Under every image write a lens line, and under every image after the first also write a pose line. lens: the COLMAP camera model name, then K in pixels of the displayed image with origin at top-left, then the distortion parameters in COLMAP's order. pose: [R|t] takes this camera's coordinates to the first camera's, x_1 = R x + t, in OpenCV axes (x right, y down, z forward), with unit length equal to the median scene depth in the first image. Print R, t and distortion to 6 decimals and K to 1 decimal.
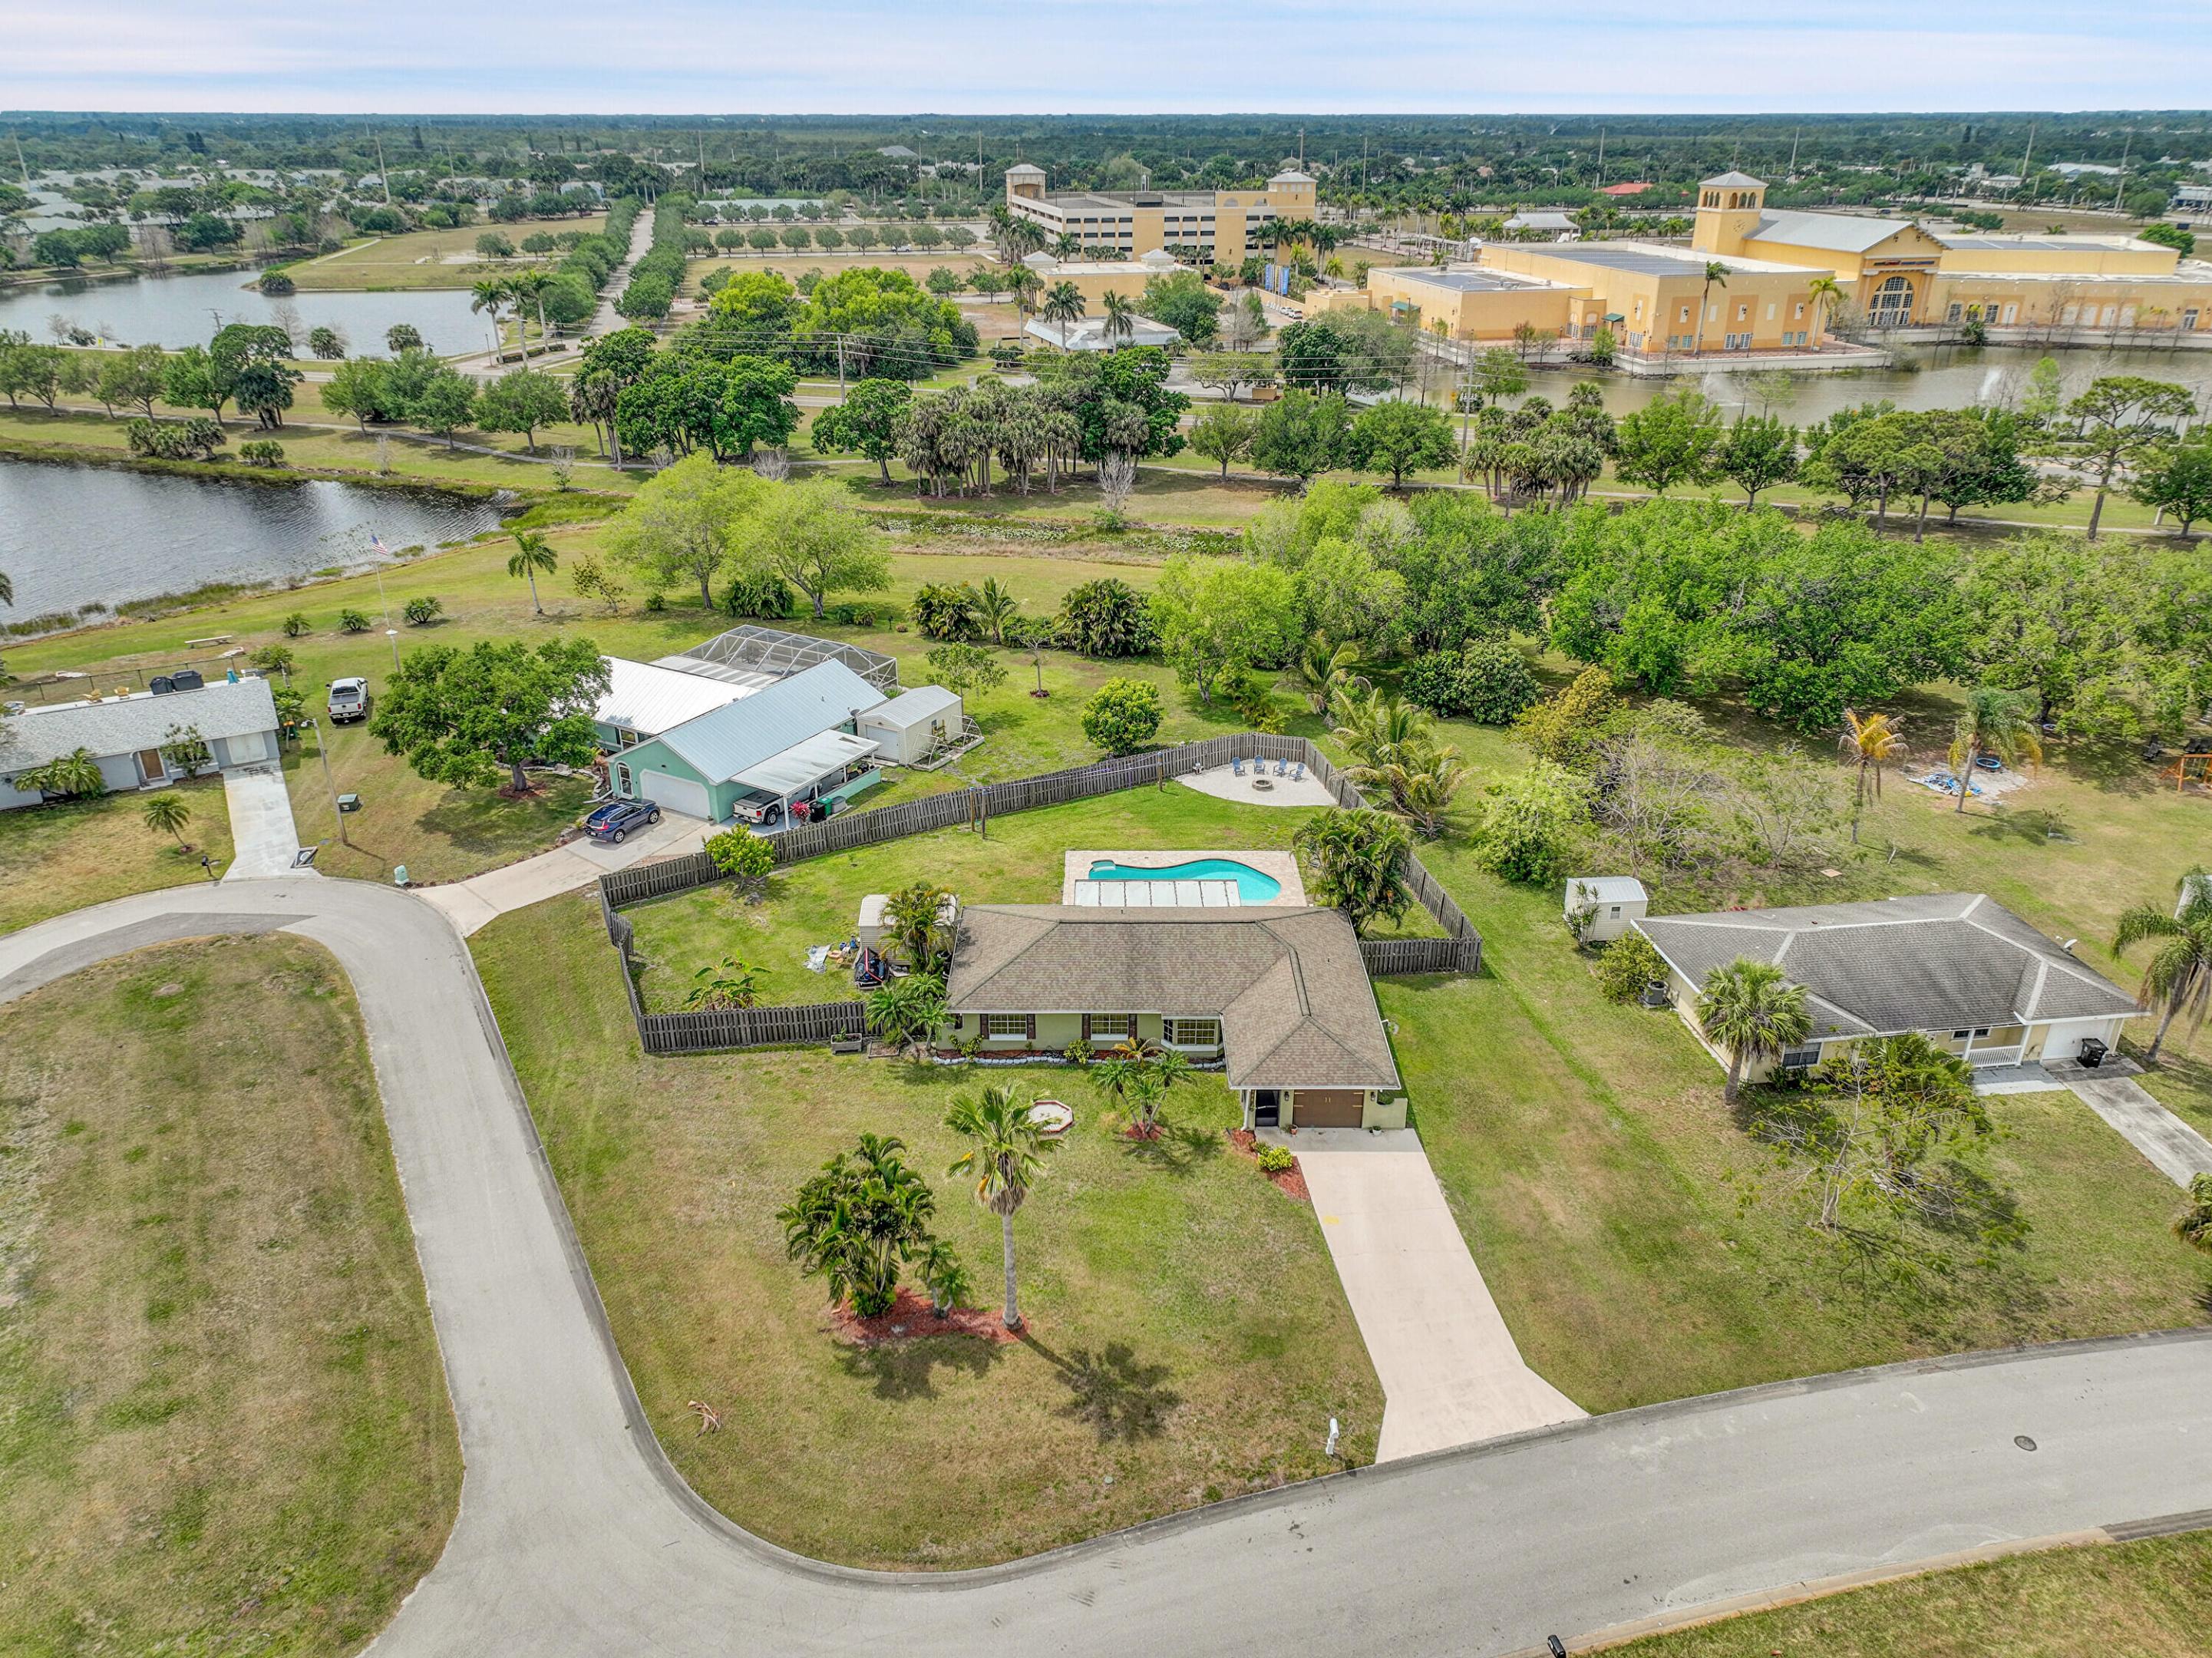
lens RADIAL K [[1549.6, 0, 1104.8], [0, 1549.6, 828.1], [0, 0, 1]] dist [0.003018, 0.004478]
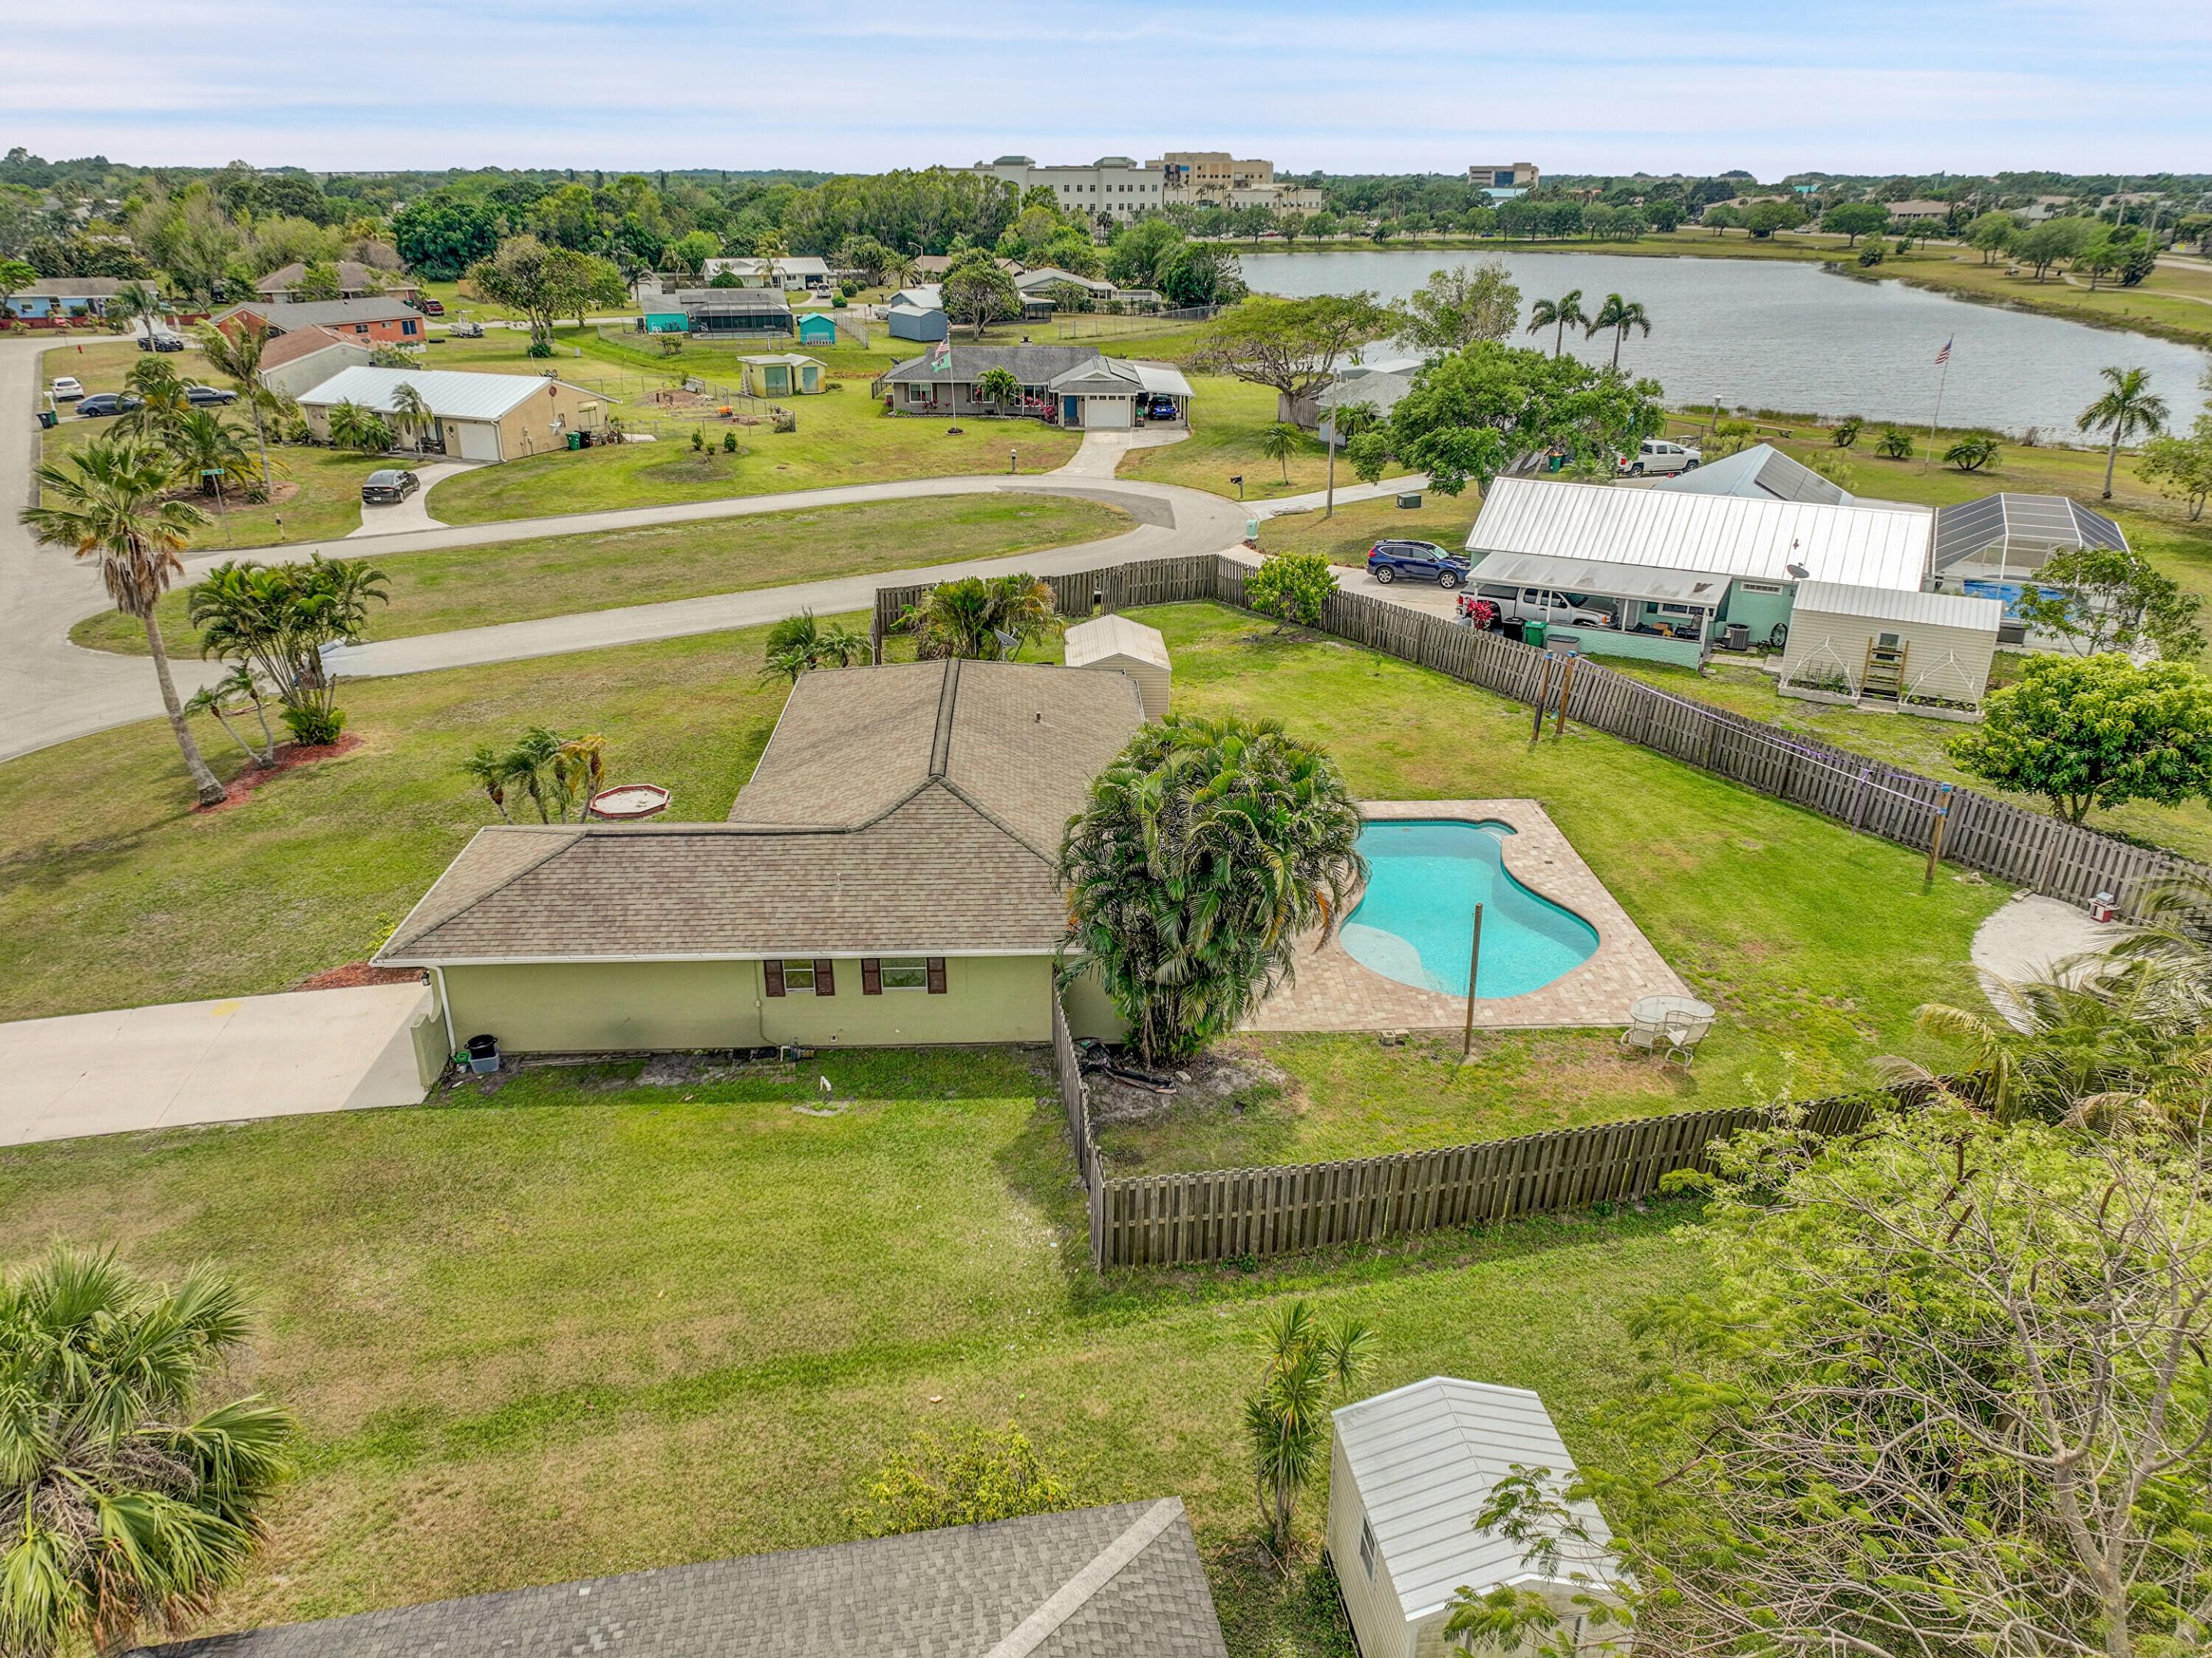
lens RADIAL K [[1556.5, 0, 1106.0], [0, 1556.5, 817.7], [0, 0, 1]] dist [-0.003010, 0.019911]
pose [[0.044797, 0.381511, -0.923278, 0.715818], [-0.422495, 0.844720, 0.328551, -0.143673], [0.905257, 0.375362, 0.199028, 1.239321]]
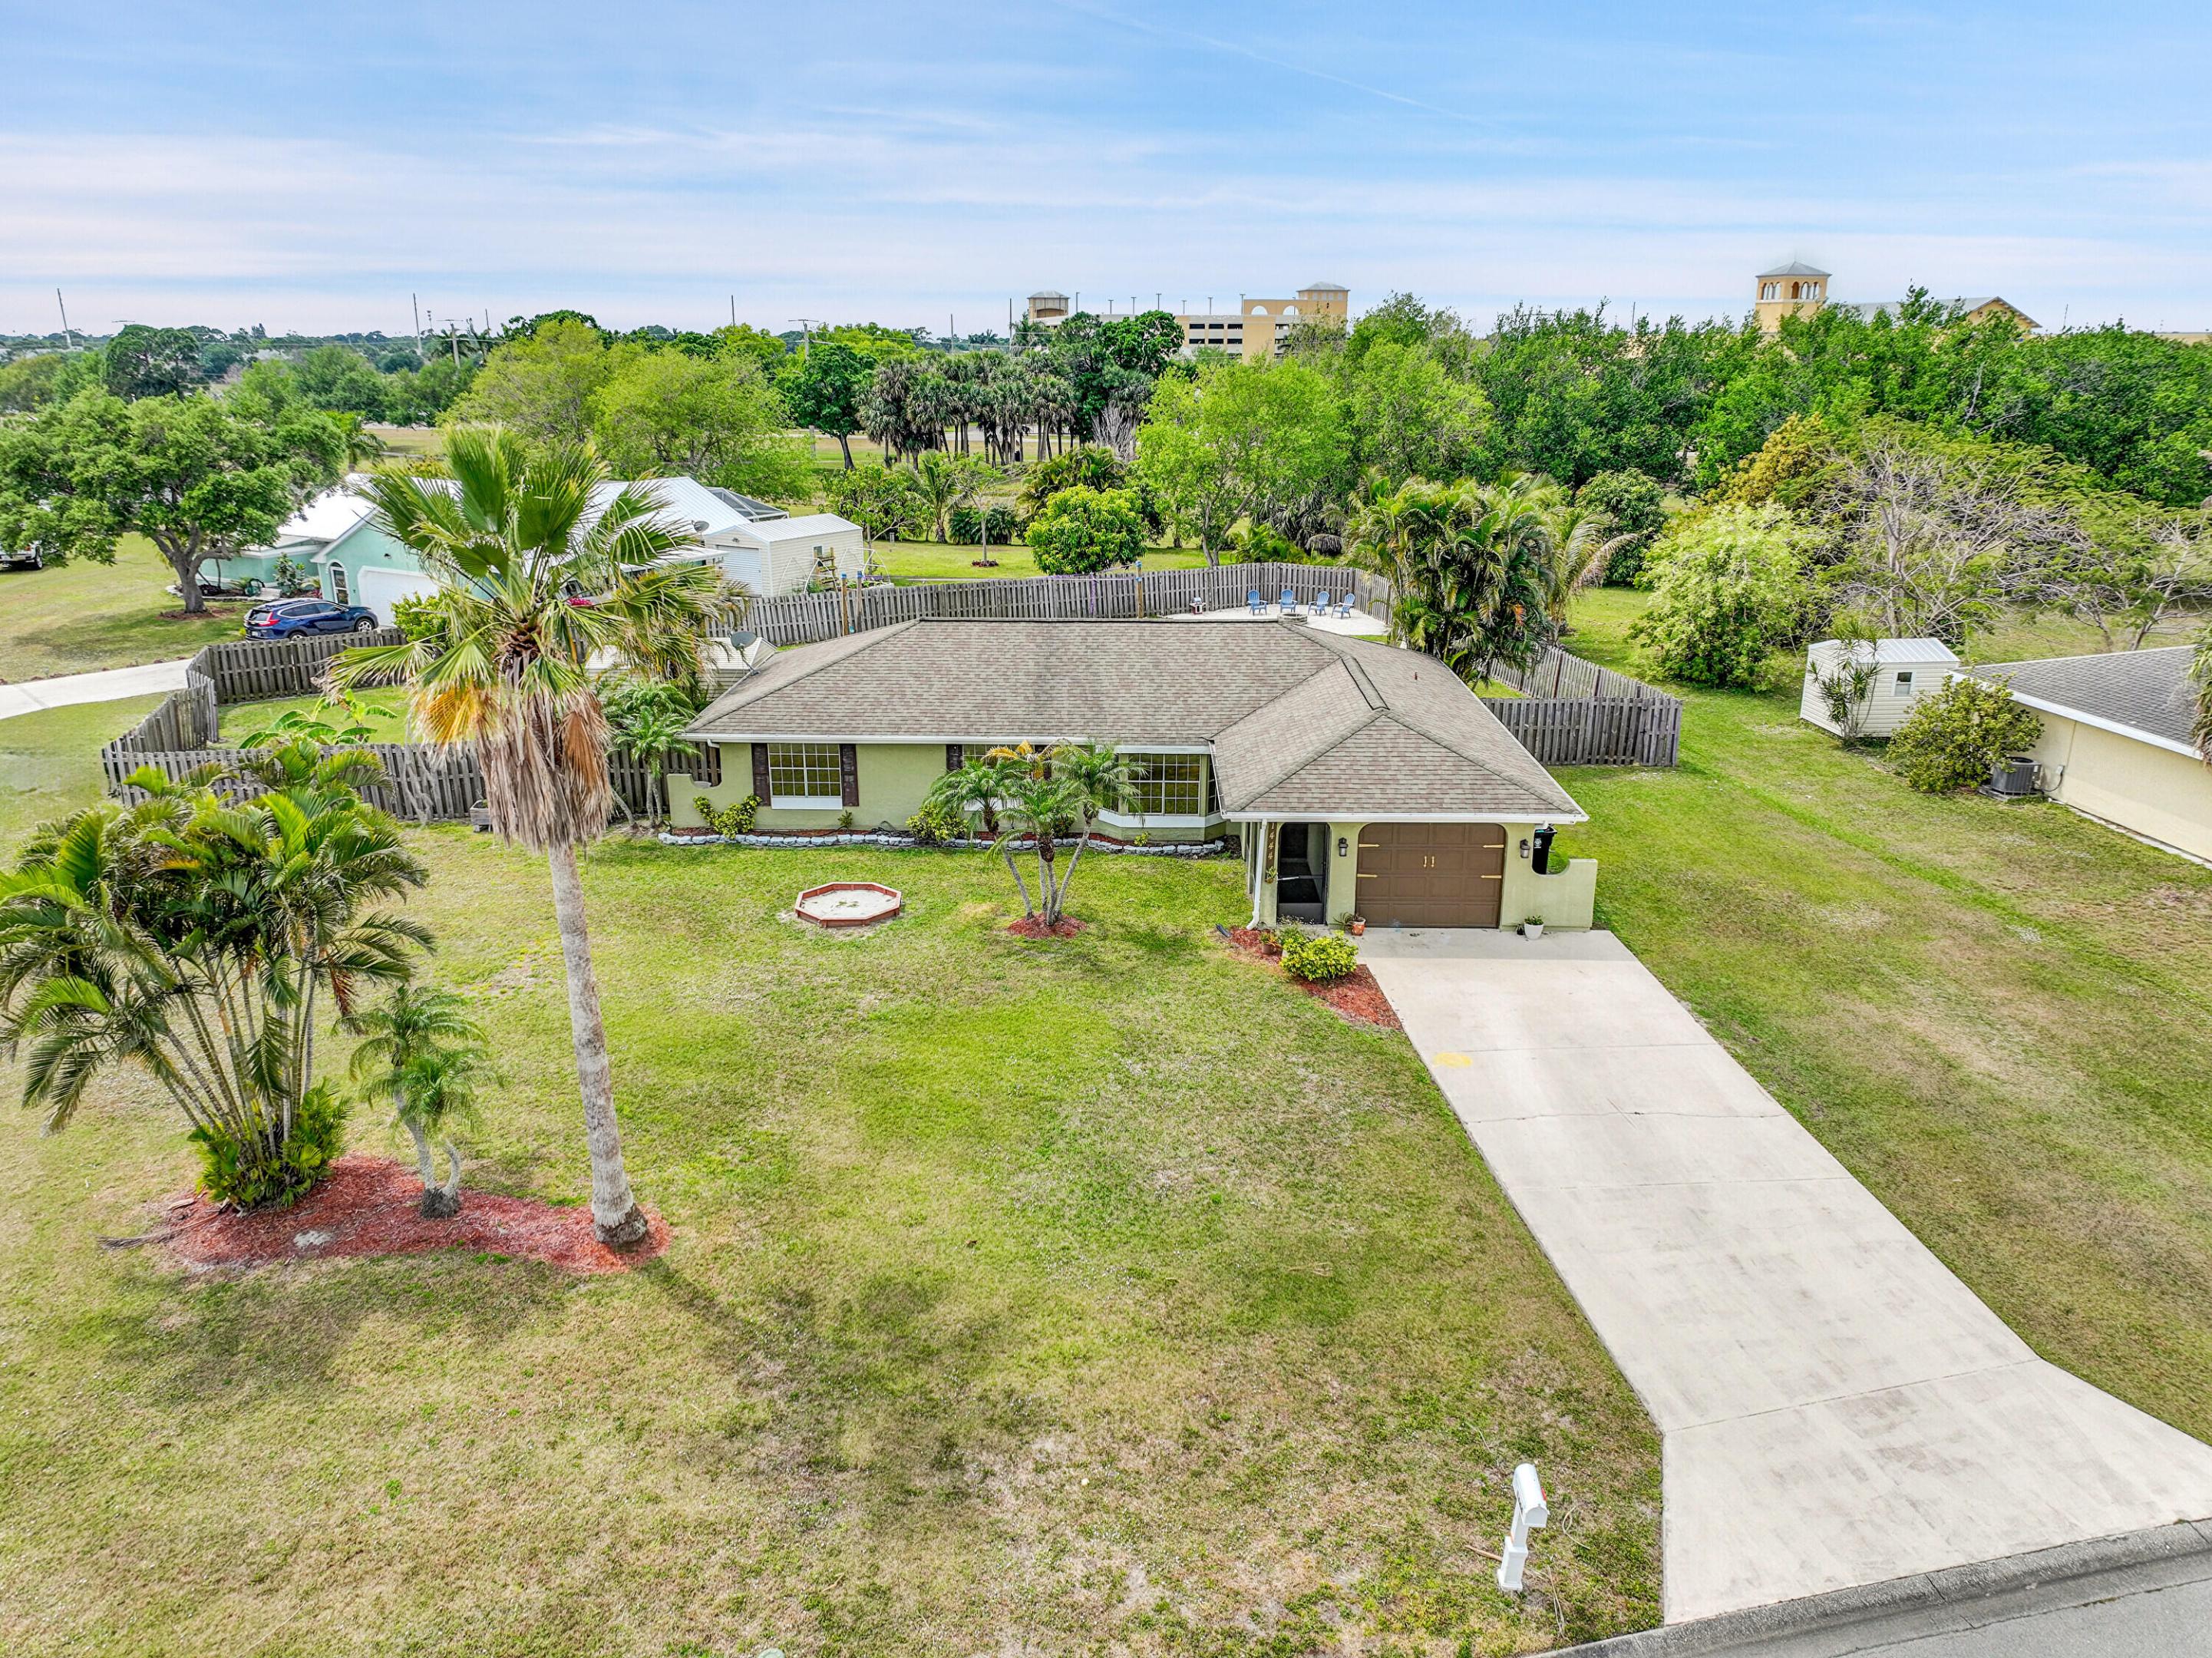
lens RADIAL K [[1550.9, 0, 1104.7], [0, 1550.9, 830.0], [0, 0, 1]] dist [-0.000007, 0.017199]
pose [[0.999736, 0.008466, -0.021349, 0.062593], [-0.011142, 0.991645, -0.128518, 0.264325], [0.020083, 0.128722, 0.991477, 0.604381]]
